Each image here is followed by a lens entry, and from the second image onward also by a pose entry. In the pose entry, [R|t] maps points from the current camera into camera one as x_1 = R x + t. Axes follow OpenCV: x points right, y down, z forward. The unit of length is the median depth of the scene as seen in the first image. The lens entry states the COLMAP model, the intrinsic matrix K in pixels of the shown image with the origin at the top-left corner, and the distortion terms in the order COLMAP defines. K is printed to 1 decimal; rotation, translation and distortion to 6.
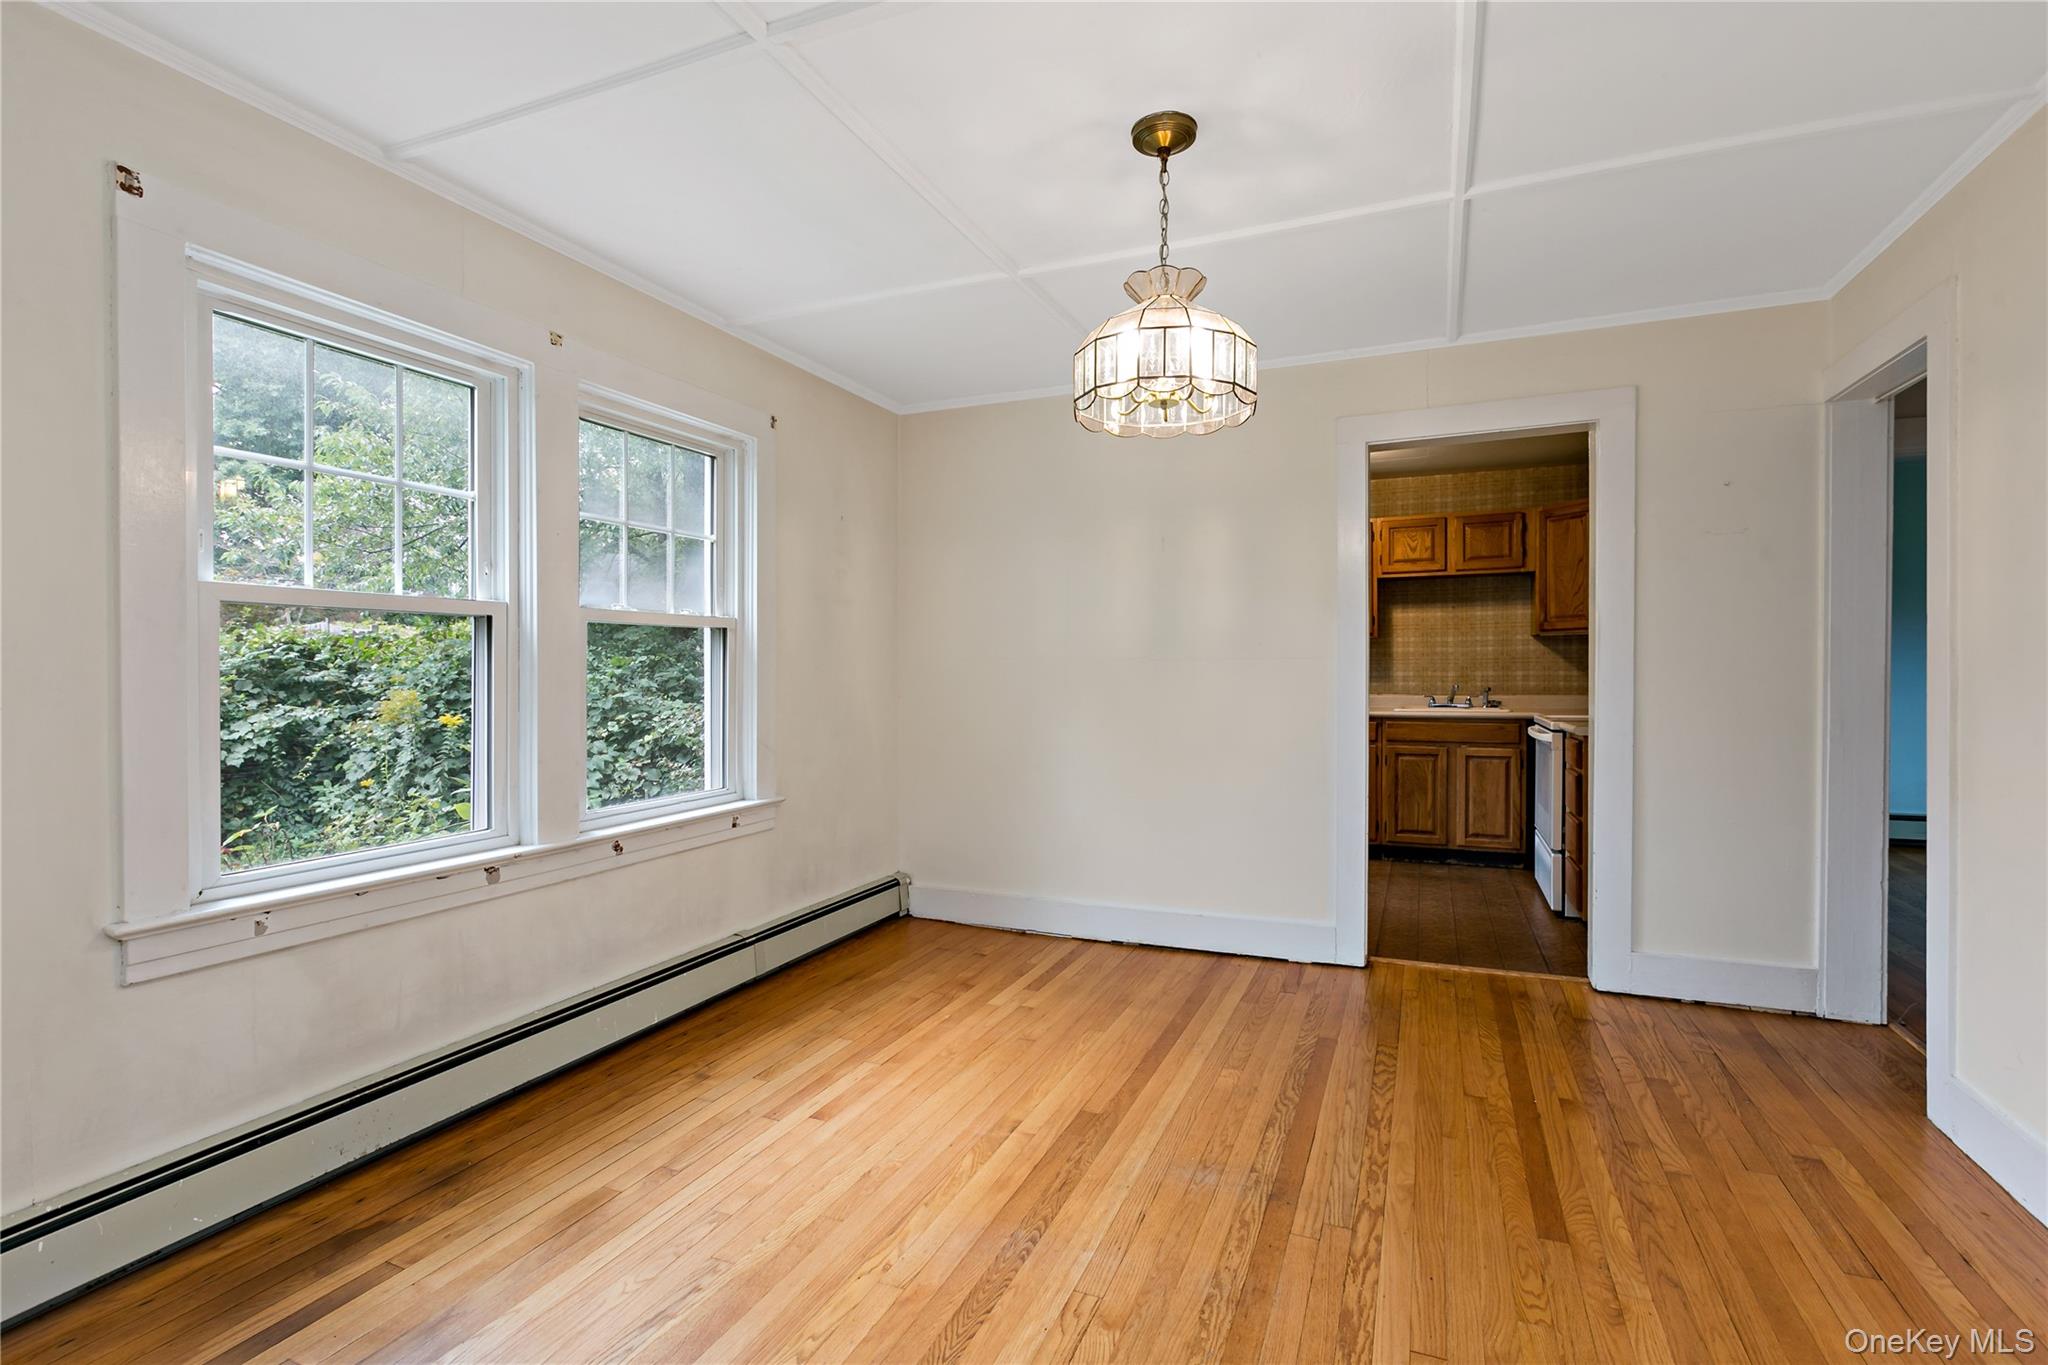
lens RADIAL K [[940.8, 0, 1039.8], [0, 940.8, 676.0], [0, 0, 1]] dist [0.001434, 0.000035]
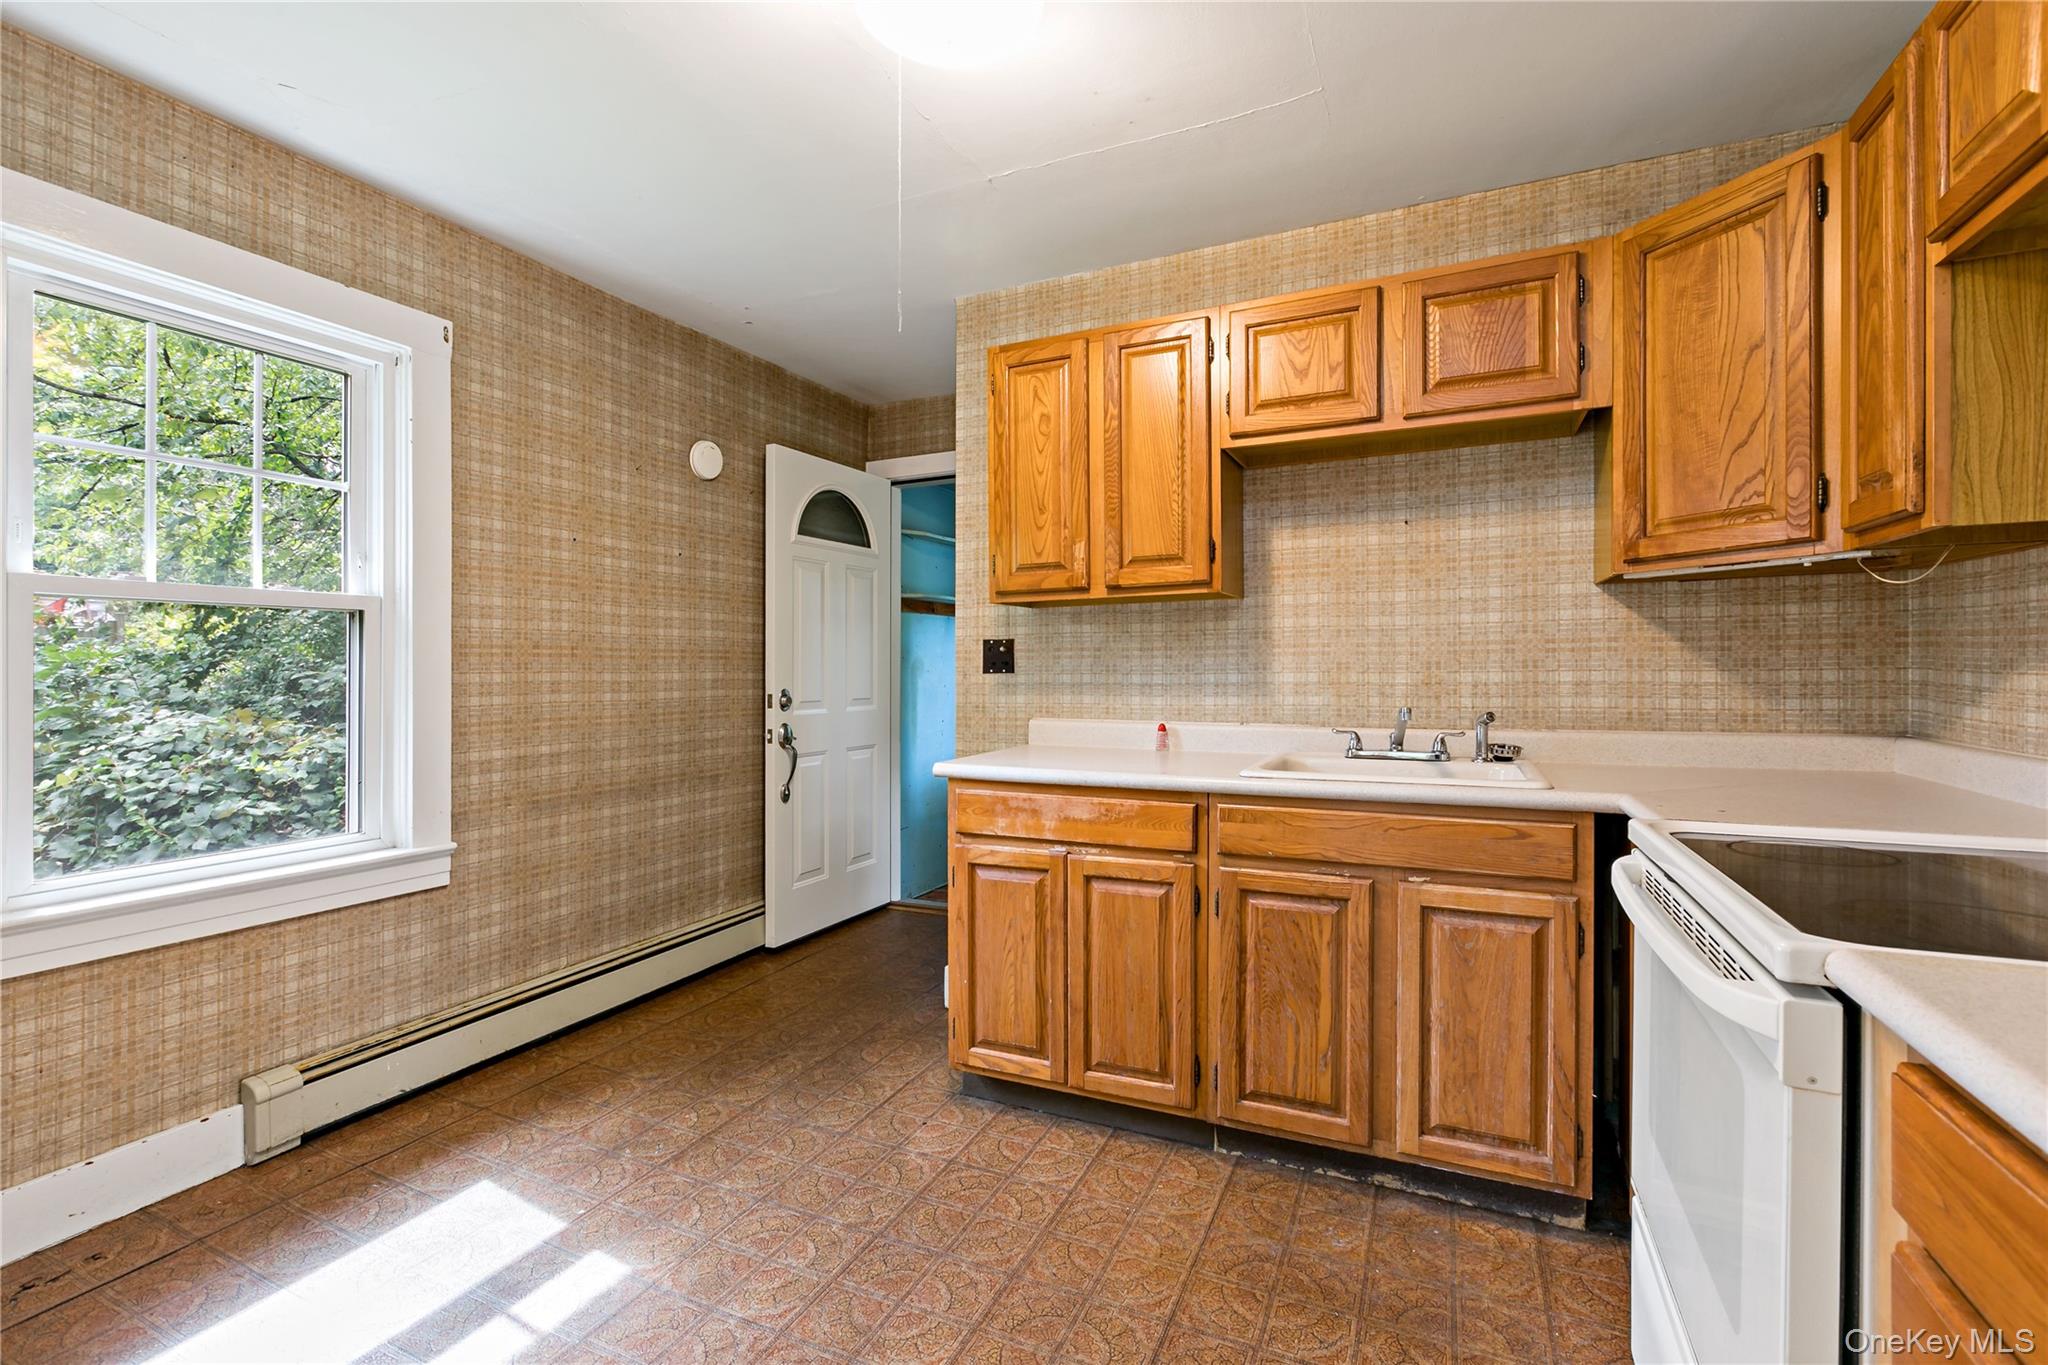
lens RADIAL K [[940.8, 0, 1039.8], [0, 940.8, 676.0], [0, 0, 1]] dist [0.001434, 0.000035]
pose [[0.999813, -0.000851, -0.019327, 0.279226], [0.000832, 0.999999, -0.000948, -0.002877], [0.019328, 0.000932, 0.999813, 0.566717]]
